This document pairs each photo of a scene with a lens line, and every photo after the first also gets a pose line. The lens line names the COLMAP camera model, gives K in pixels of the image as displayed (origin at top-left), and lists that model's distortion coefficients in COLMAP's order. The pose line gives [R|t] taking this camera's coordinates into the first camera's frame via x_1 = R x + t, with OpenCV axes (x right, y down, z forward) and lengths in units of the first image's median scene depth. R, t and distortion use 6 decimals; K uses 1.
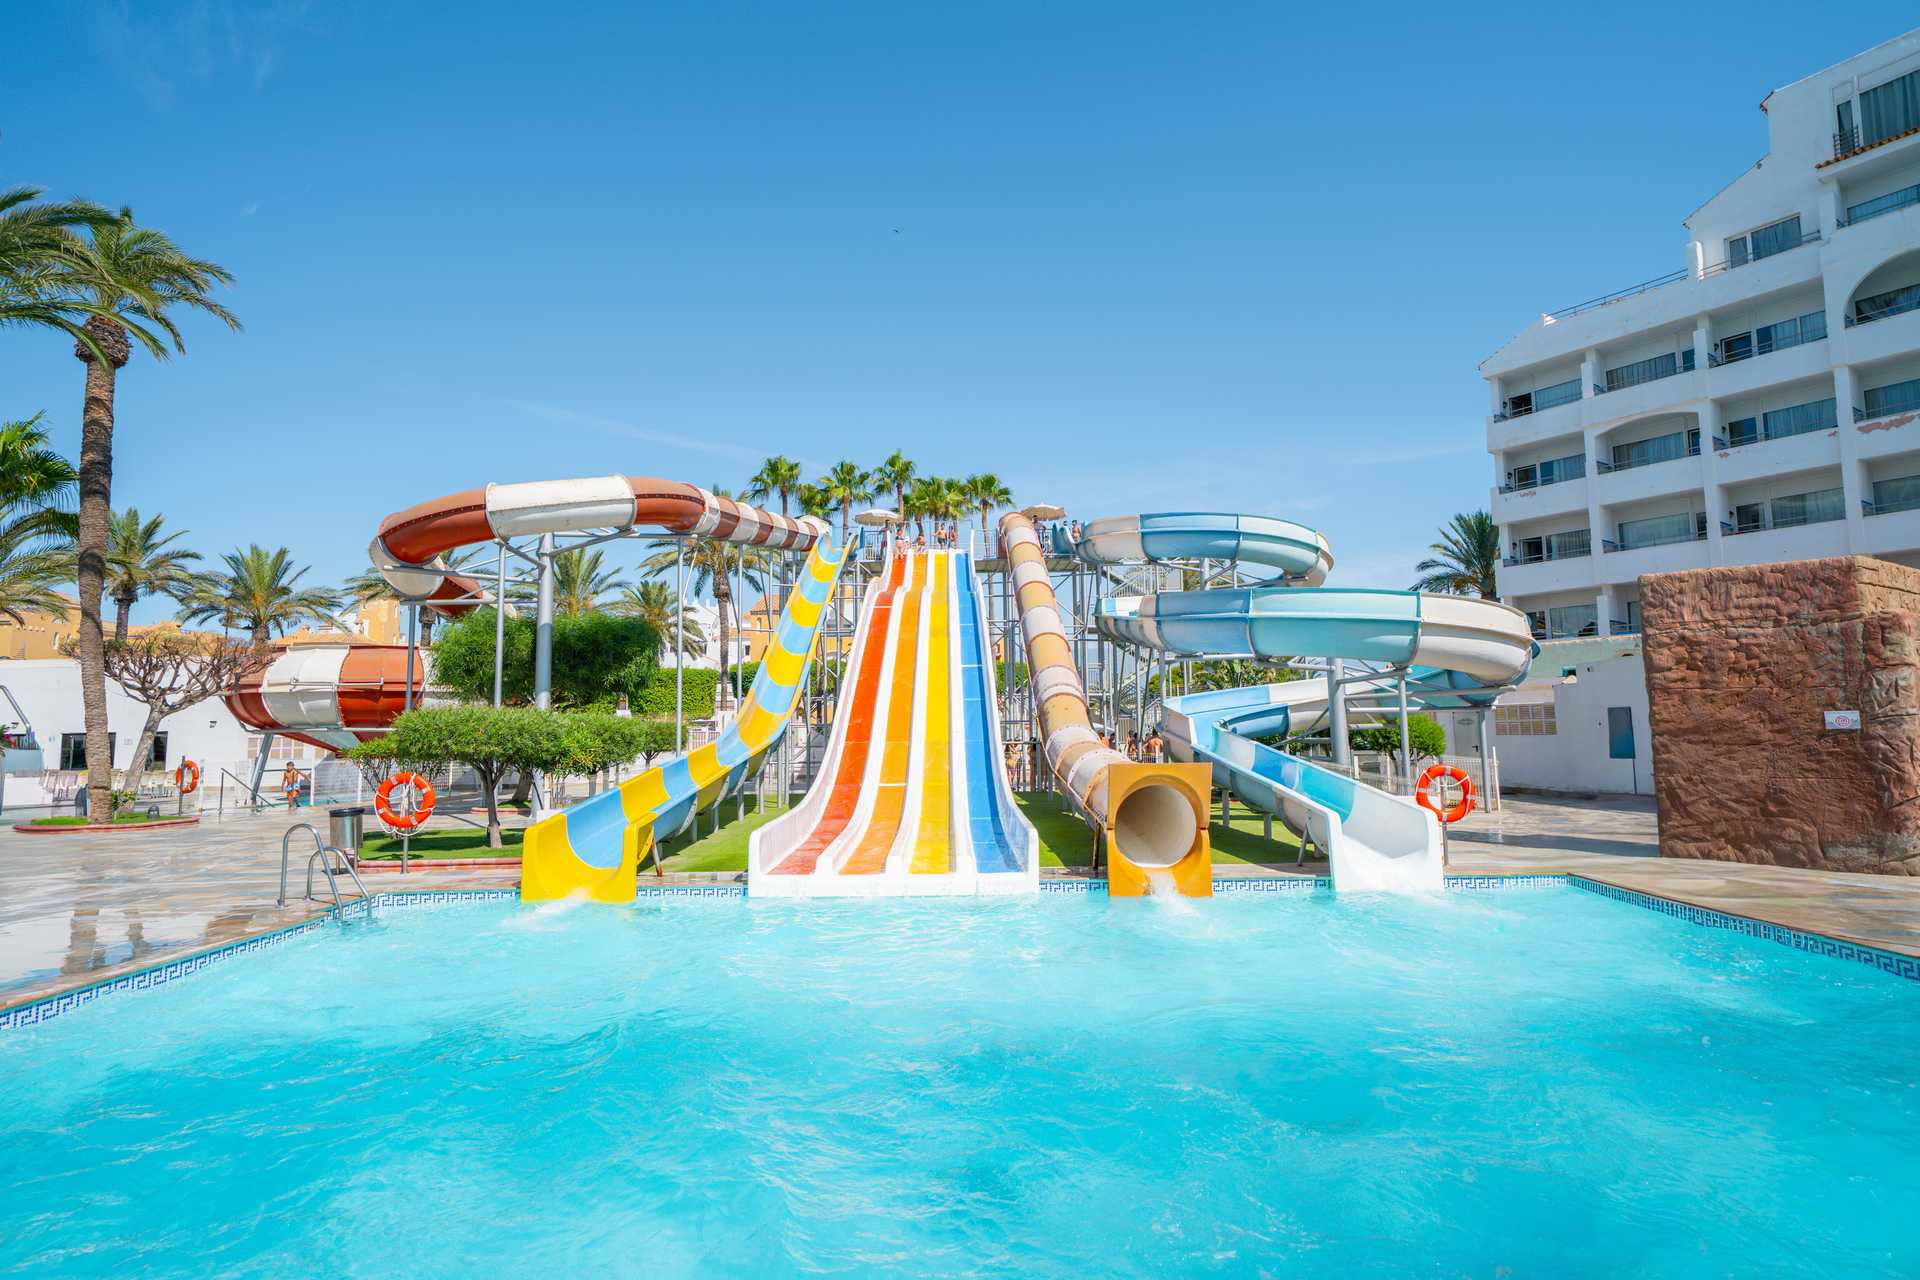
lens RADIAL K [[978.3, 0, 960.0], [0, 978.3, 640.0], [0, 0, 1]] dist [0.033951, 0.000501]
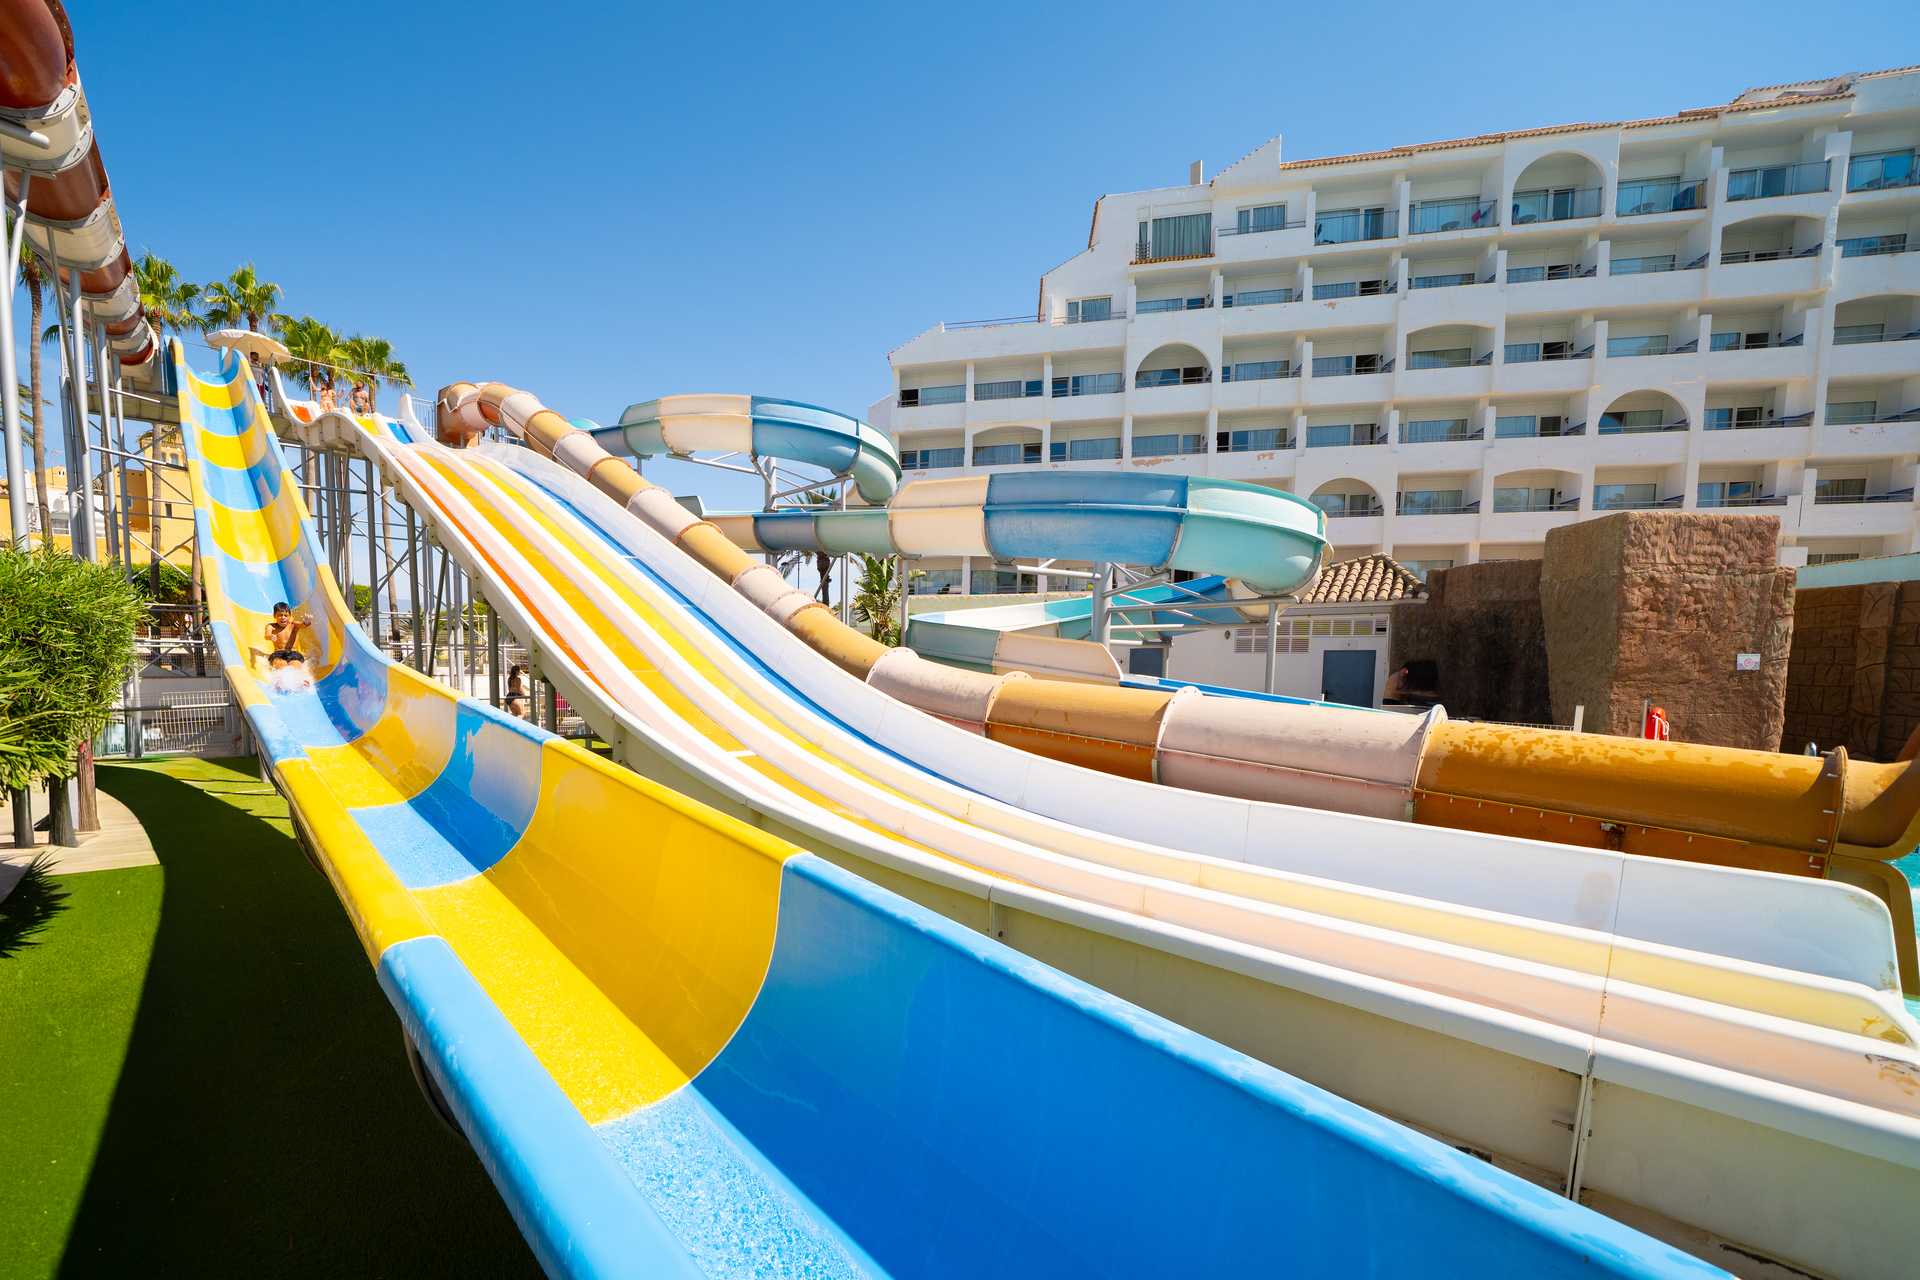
lens RADIAL K [[810.5, 0, 956.8], [0, 810.5, 749.1], [0, 0, 1]] dist [-0.017985, 0.000367]
pose [[0.755891, -0.050994, 0.652709, -0.267117], [-0.079813, 0.982348, 0.169179, 0.065371], [-0.649814, -0.179975, 0.738478, 0.615628]]
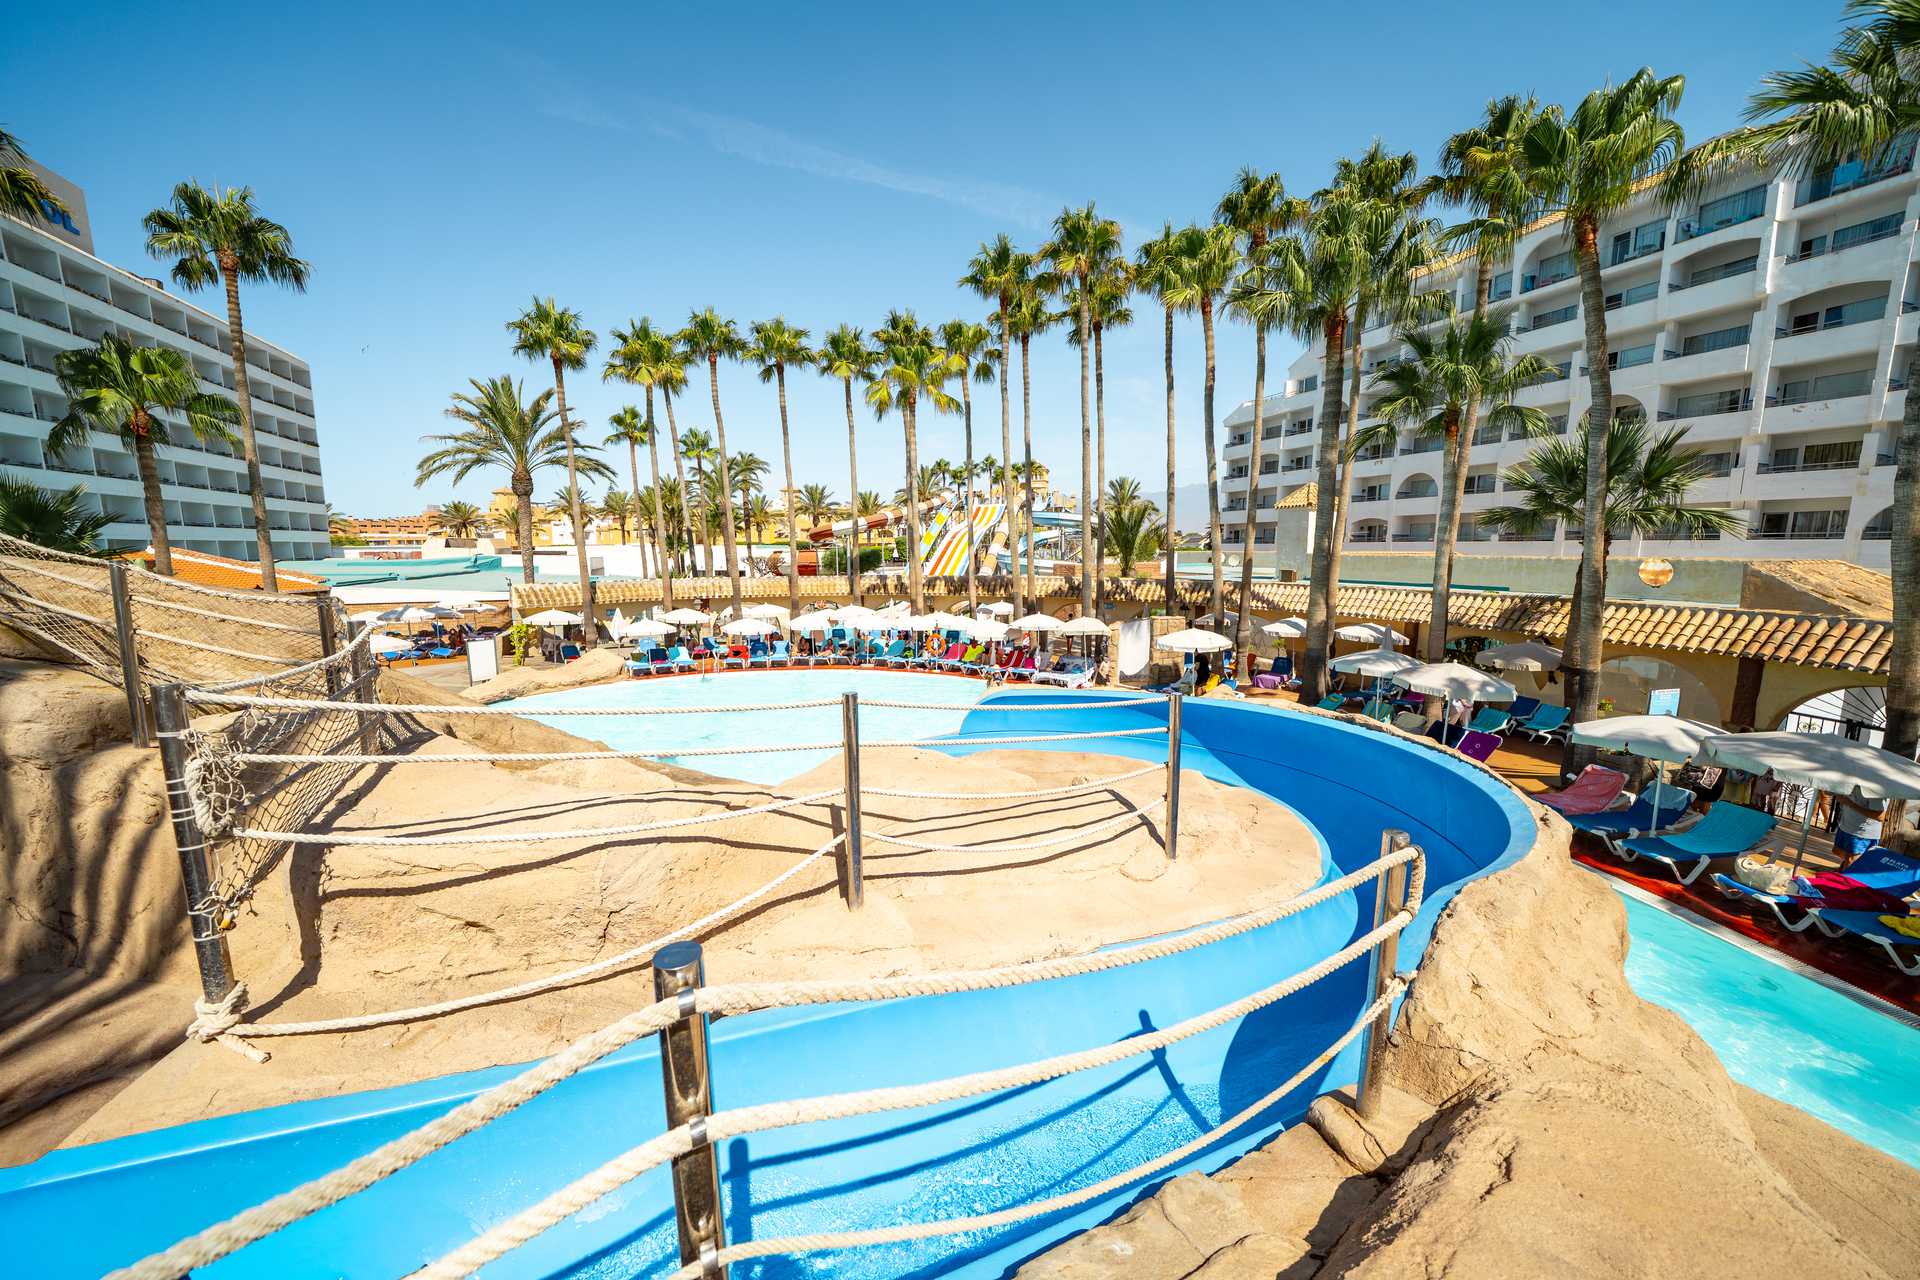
lens RADIAL K [[676.2, 0, 960.0], [0, 676.2, 640.0], [0, 0, 1]] dist [-0.000557, -0.000029]
pose [[0.959029, 0.060955, -0.276673, 1.492889], [0.002405, 0.974793, 0.223100, -0.500229], [0.283298, -0.214625, 0.934708, -2.832796]]
